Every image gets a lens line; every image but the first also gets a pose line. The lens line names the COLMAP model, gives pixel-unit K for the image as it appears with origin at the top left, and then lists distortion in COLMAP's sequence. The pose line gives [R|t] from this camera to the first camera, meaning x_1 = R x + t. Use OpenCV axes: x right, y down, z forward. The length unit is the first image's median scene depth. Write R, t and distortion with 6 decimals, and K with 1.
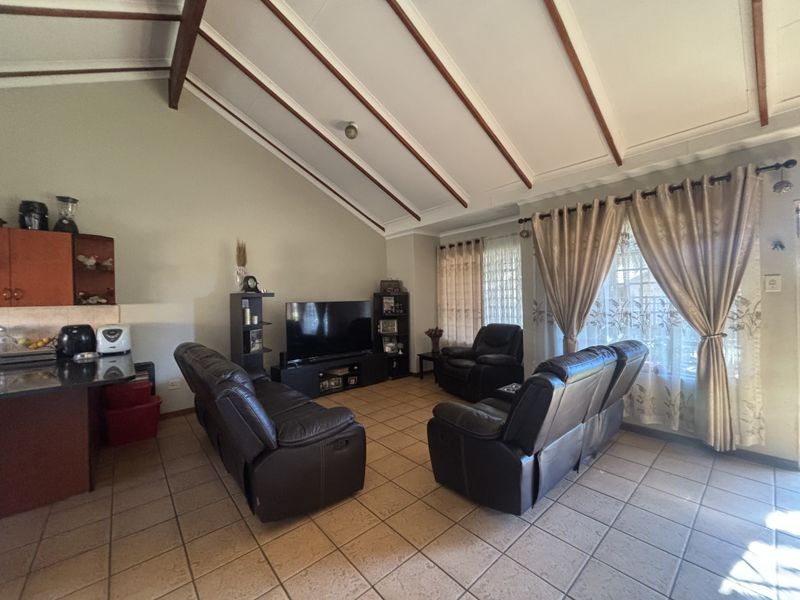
lens RADIAL K [[320.3, 0, 400.2], [0, 320.3, 297.5], [0, 0, 1]] dist [0.000115, -0.000322]
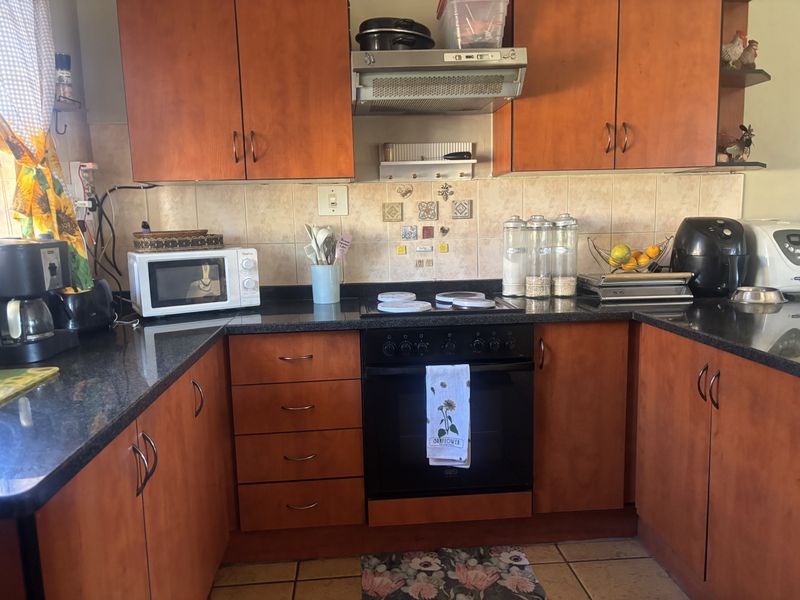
lens RADIAL K [[608.4, 0, 400.0], [0, 608.4, 300.0], [0, 0, 1]] dist [0.036436, -0.001828]
pose [[0.798396, 0.083384, -0.596331, -0.787144], [0.009178, 0.988565, 0.150517, 0.063688], [0.602063, -0.125645, 0.788501, 0.137950]]
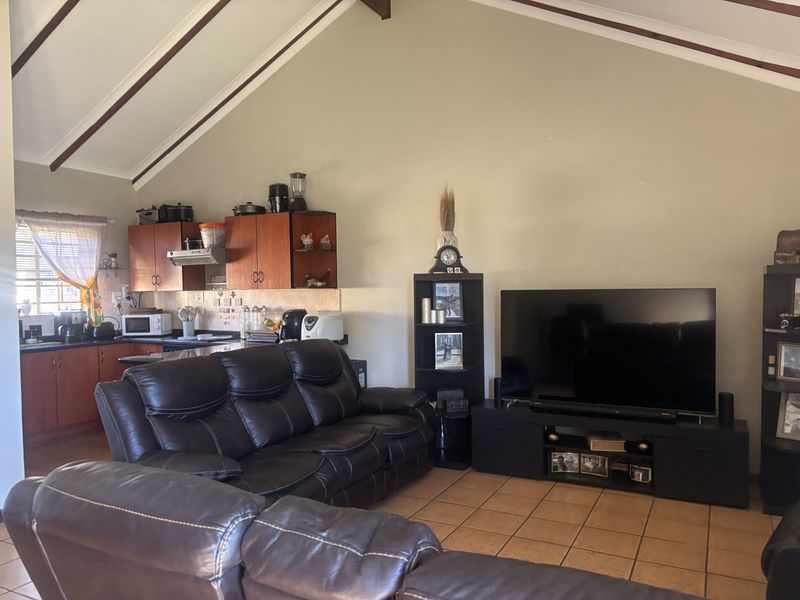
lens RADIAL K [[608.4, 0, 400.0], [0, 608.4, 300.0], [0, 0, 1]] dist [0.036436, -0.001828]
pose [[0.360491, 0.039732, -0.931916, 0.715911], [0.006257, 0.998967, 0.045012, -0.018874], [0.932742, -0.022058, 0.359870, 0.591330]]
